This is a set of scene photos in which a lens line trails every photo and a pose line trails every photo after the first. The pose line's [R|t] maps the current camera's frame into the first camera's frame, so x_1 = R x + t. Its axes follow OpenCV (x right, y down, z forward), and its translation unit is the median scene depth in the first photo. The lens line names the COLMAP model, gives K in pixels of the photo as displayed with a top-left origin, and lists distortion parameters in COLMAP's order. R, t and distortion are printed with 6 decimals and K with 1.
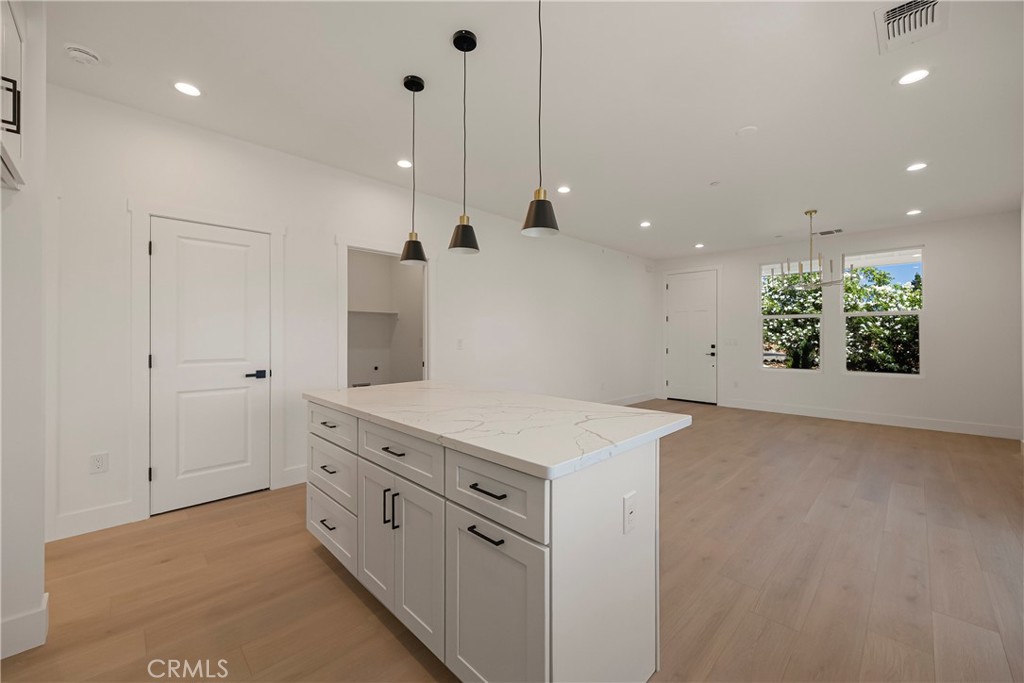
lens RADIAL K [[401.9, 0, 519.3], [0, 401.9, 335.4], [0, 0, 1]] dist [0.001211, 0.000731]
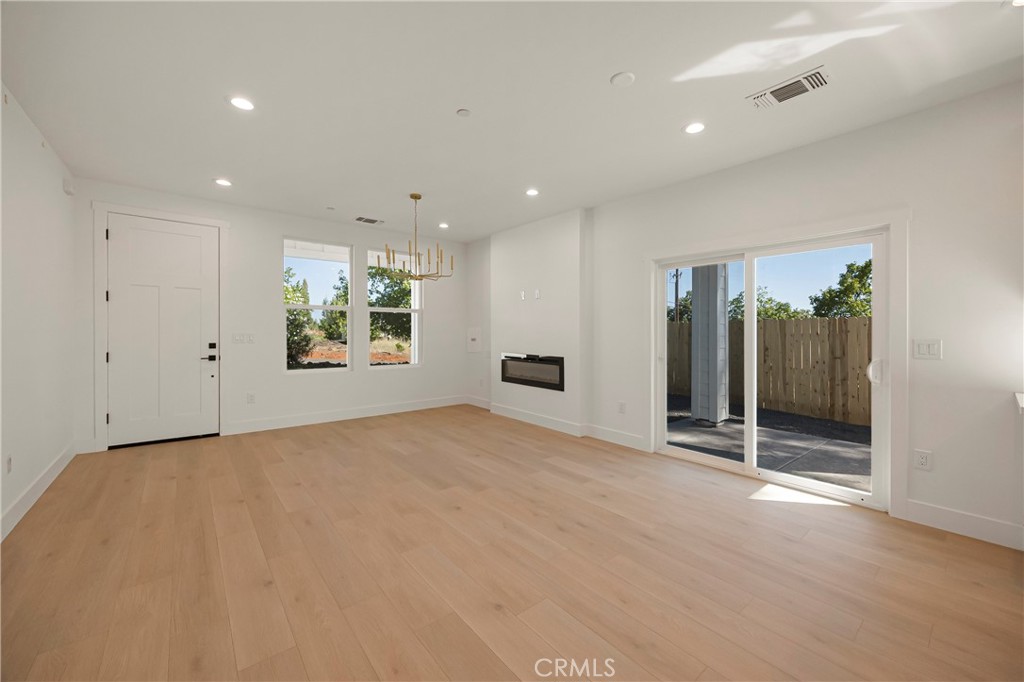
lens RADIAL K [[401.9, 0, 508.3], [0, 401.9, 335.9], [0, 0, 1]] dist [0.001211, 0.000731]
pose [[0.102091, -0.012471, 0.994697, -0.100104], [-0.012805, 0.999822, 0.013849, -0.003408], [-0.994693, -0.014151, 0.101913, 0.432802]]
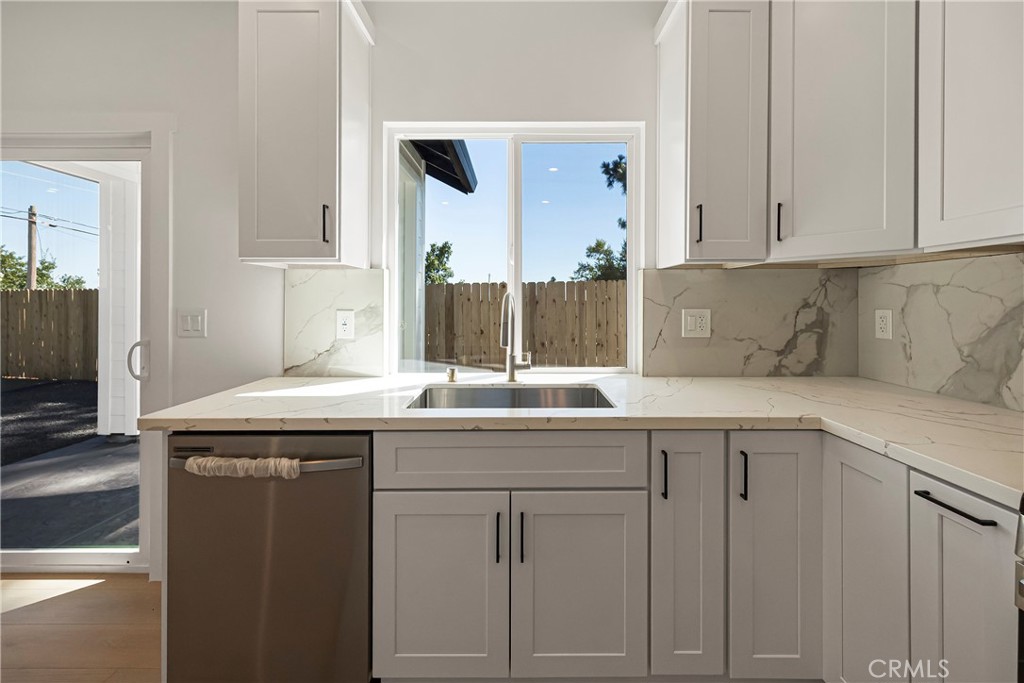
lens RADIAL K [[421.2, 0, 521.7], [0, 421.2, 314.9], [0, 0, 1]] dist [0.009685, 0.000352]
pose [[-0.711642, -0.023051, 0.702164, -0.034874], [-0.006586, 0.999637, 0.026141, -0.004659], [-0.702512, 0.013978, -0.711535, 0.153934]]
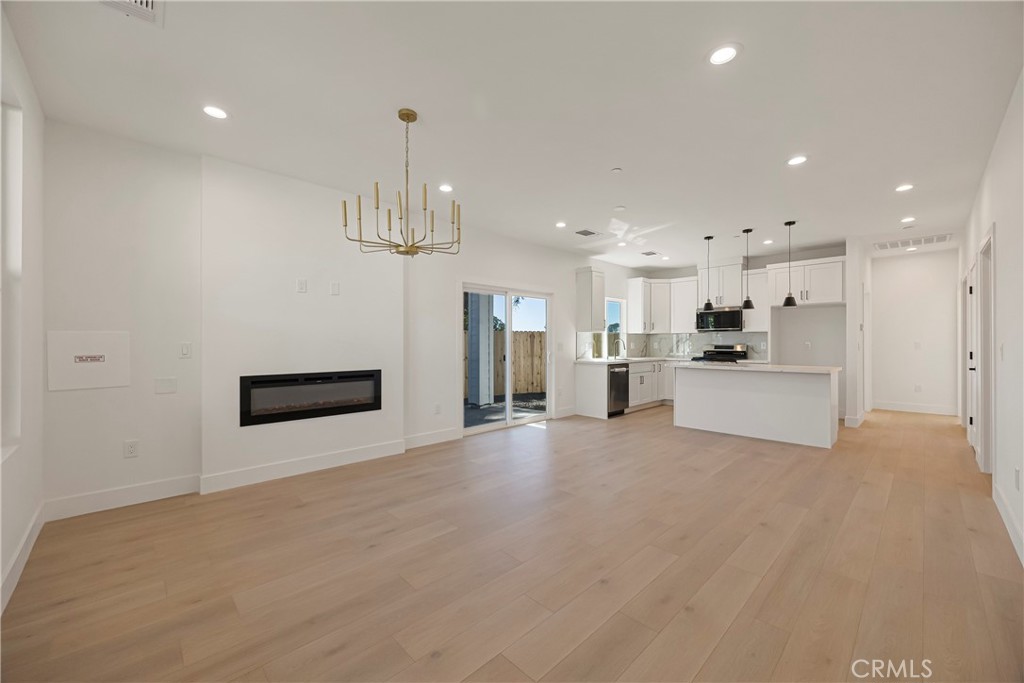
lens RADIAL K [[401.9, 0, 527.2], [0, 401.9, 346.4], [0, 0, 1]] dist [0.001211, 0.000731]
pose [[-0.999948, -0.000358, -0.010155, 0.350515], [-0.000383, 0.999997, 0.002412, 0.005253], [0.010154, 0.002415, -0.999946, 0.960359]]
